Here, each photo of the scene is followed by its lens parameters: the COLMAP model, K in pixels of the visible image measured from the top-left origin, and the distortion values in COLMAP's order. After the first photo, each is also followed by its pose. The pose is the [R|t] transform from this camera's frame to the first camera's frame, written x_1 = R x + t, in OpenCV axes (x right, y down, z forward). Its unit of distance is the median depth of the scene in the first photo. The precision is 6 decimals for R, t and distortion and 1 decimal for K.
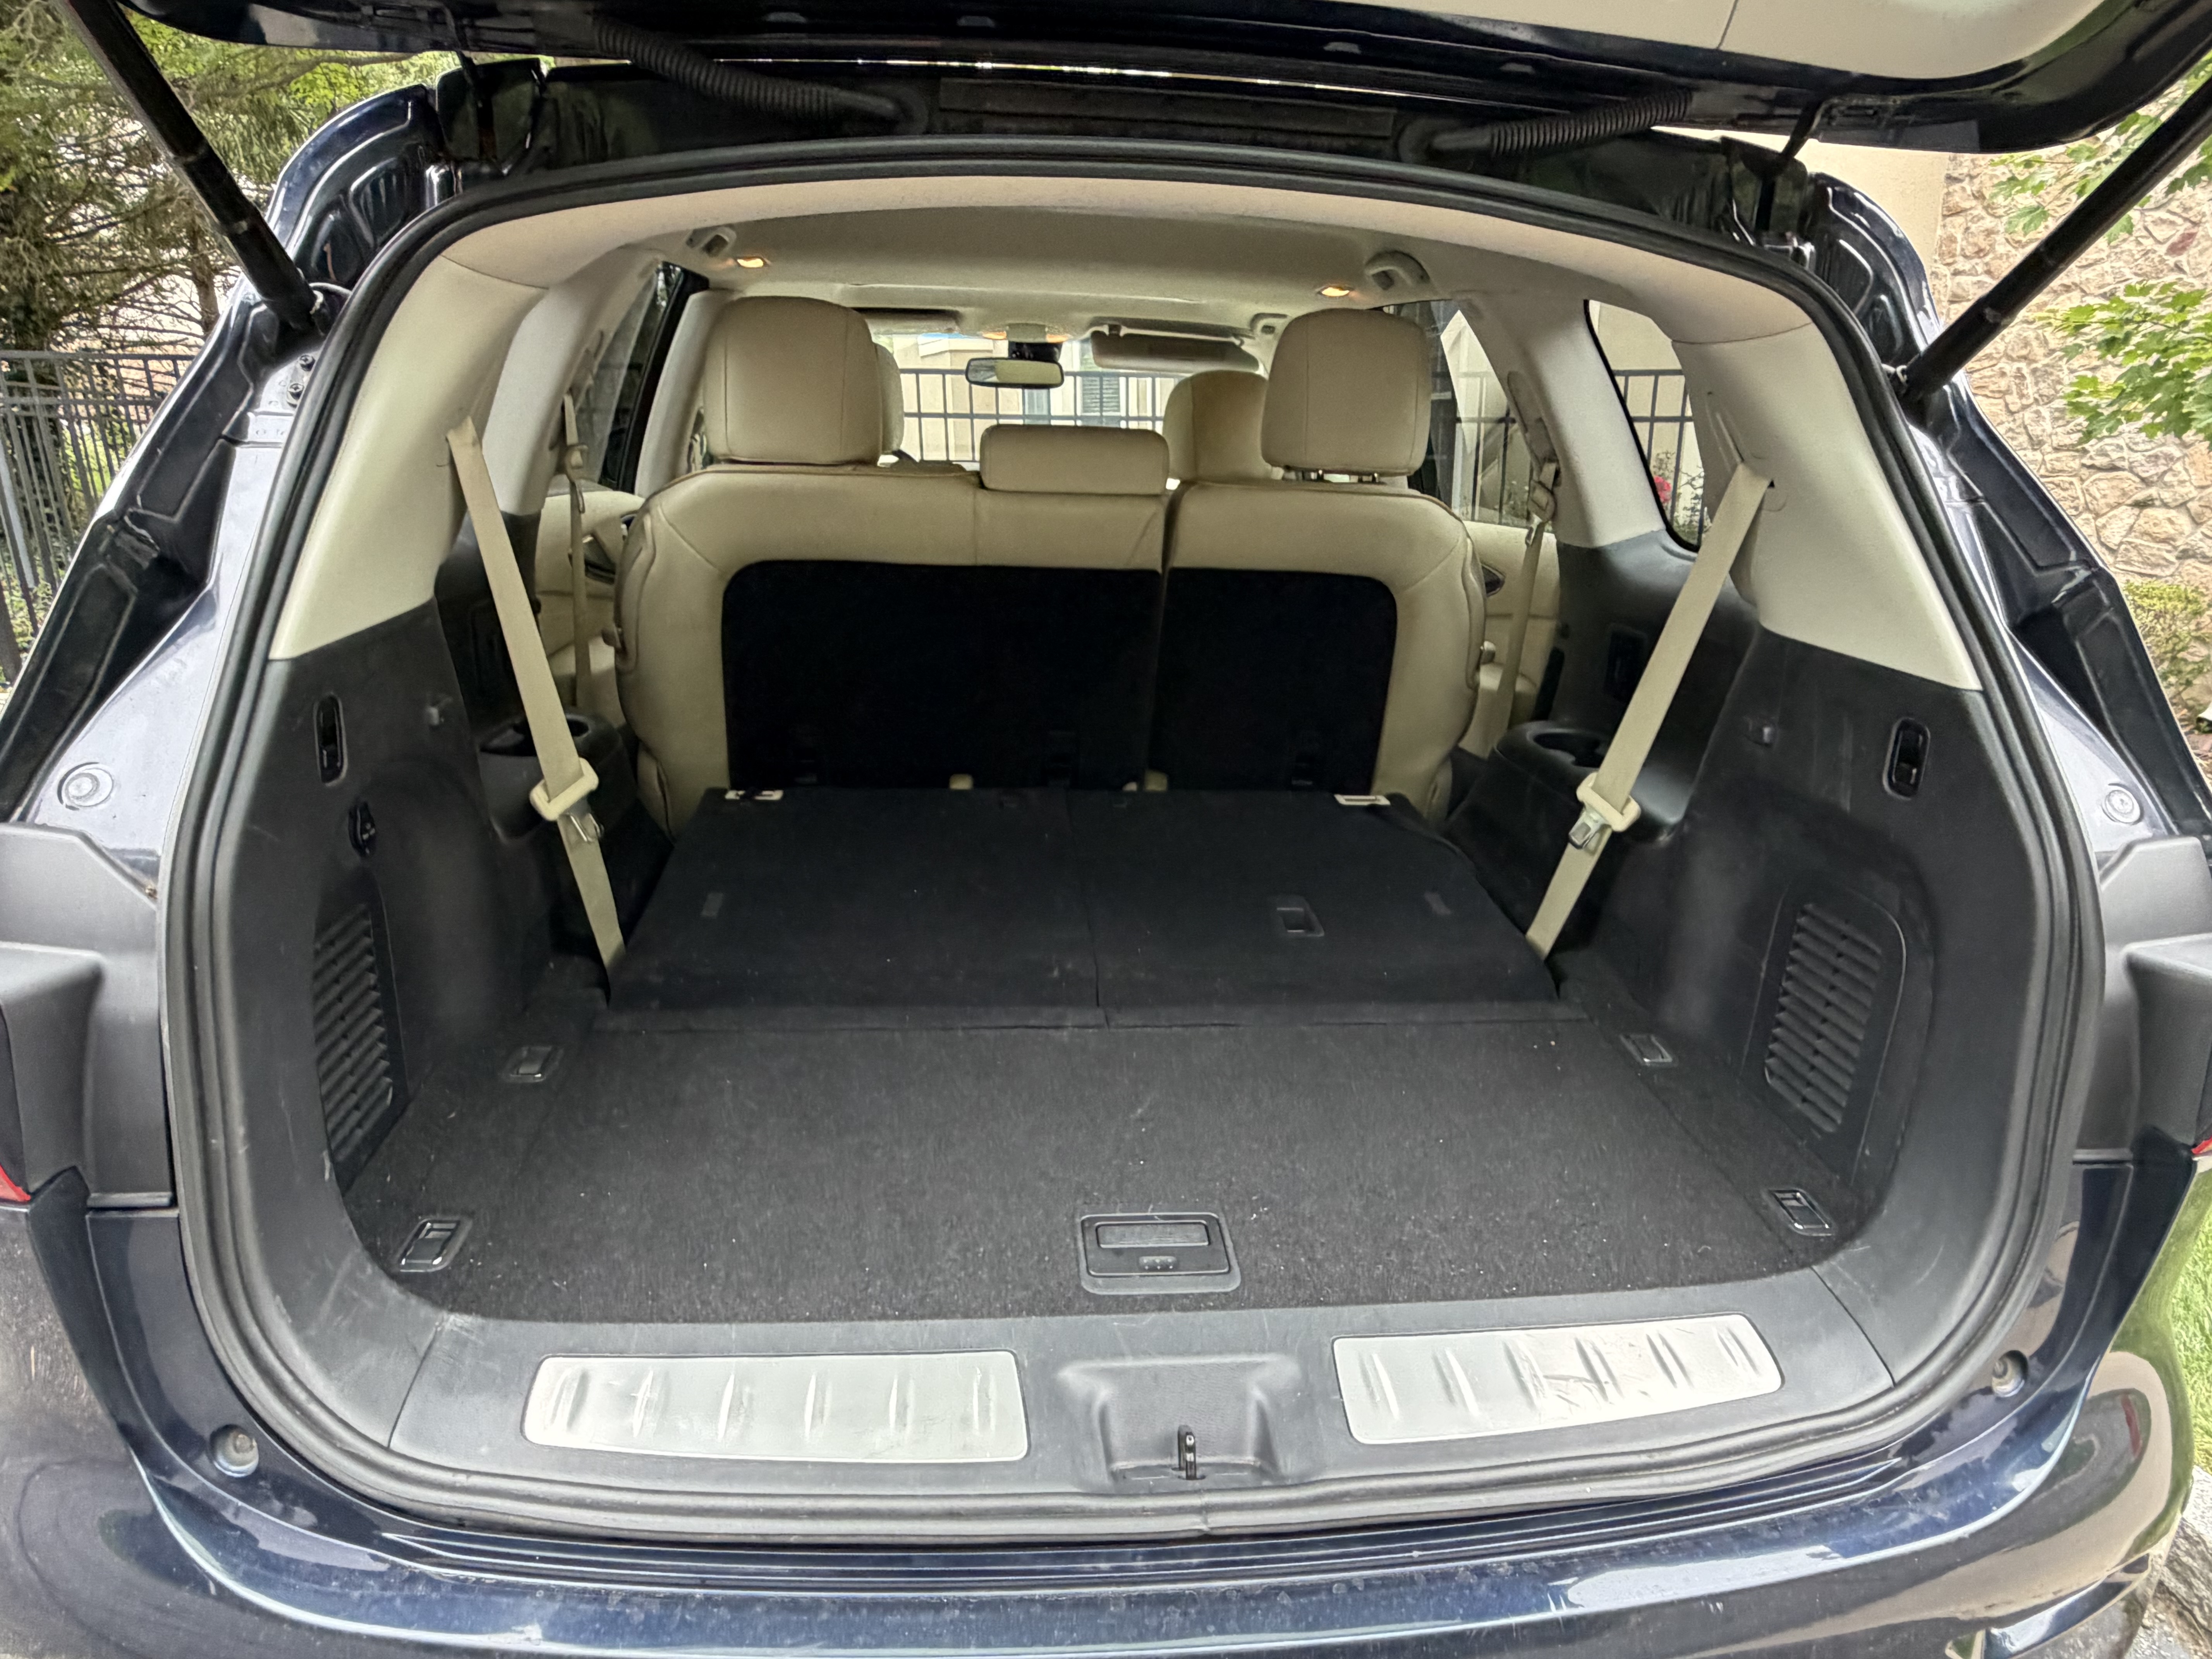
lens RADIAL K [[1308.3, 0, 1088.4], [0, 1308.3, 823.3], [0, 0, 1]] dist [-0.000245, 0.001909]
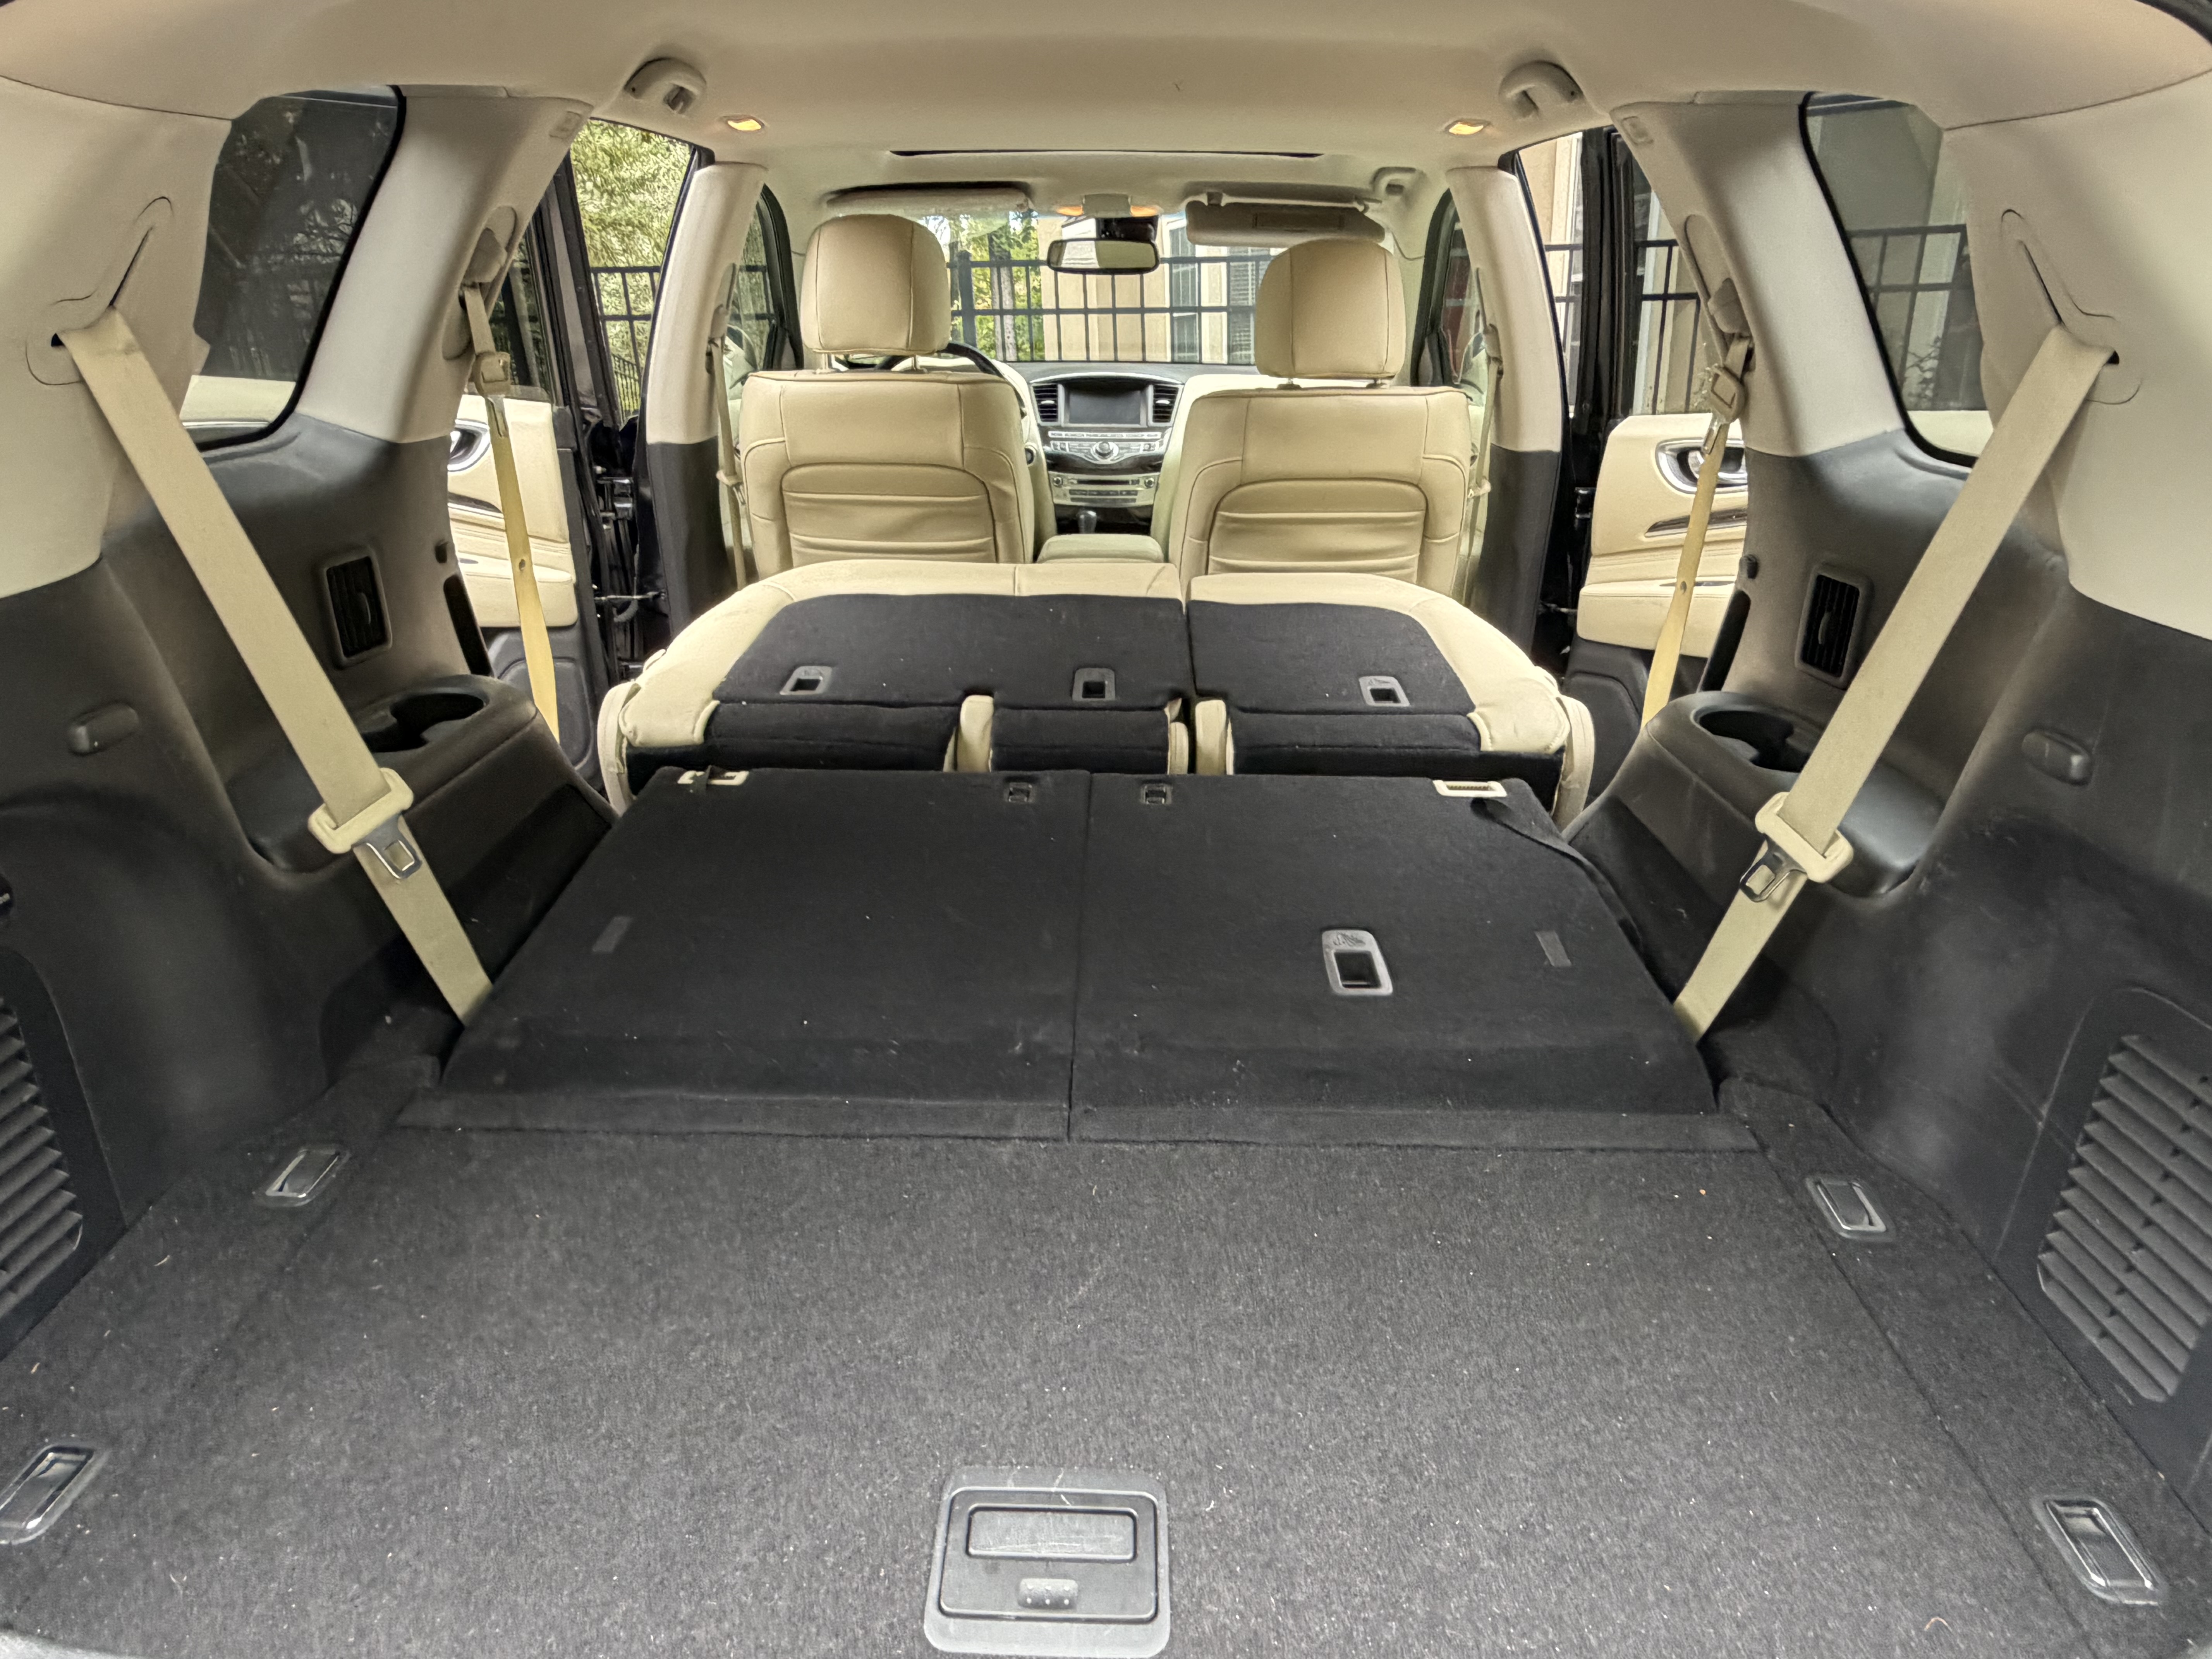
lens RADIAL K [[1308.3, 0, 1088.4], [0, 1308.3, 823.3], [0, 0, 1]] dist [-0.000245, 0.001909]
pose [[0.992778, 0.014556, -0.119082, 0.110040], [-0.006276, 0.997555, 0.069609, -0.072460], [0.119804, -0.068359, 0.990441, 0.283602]]
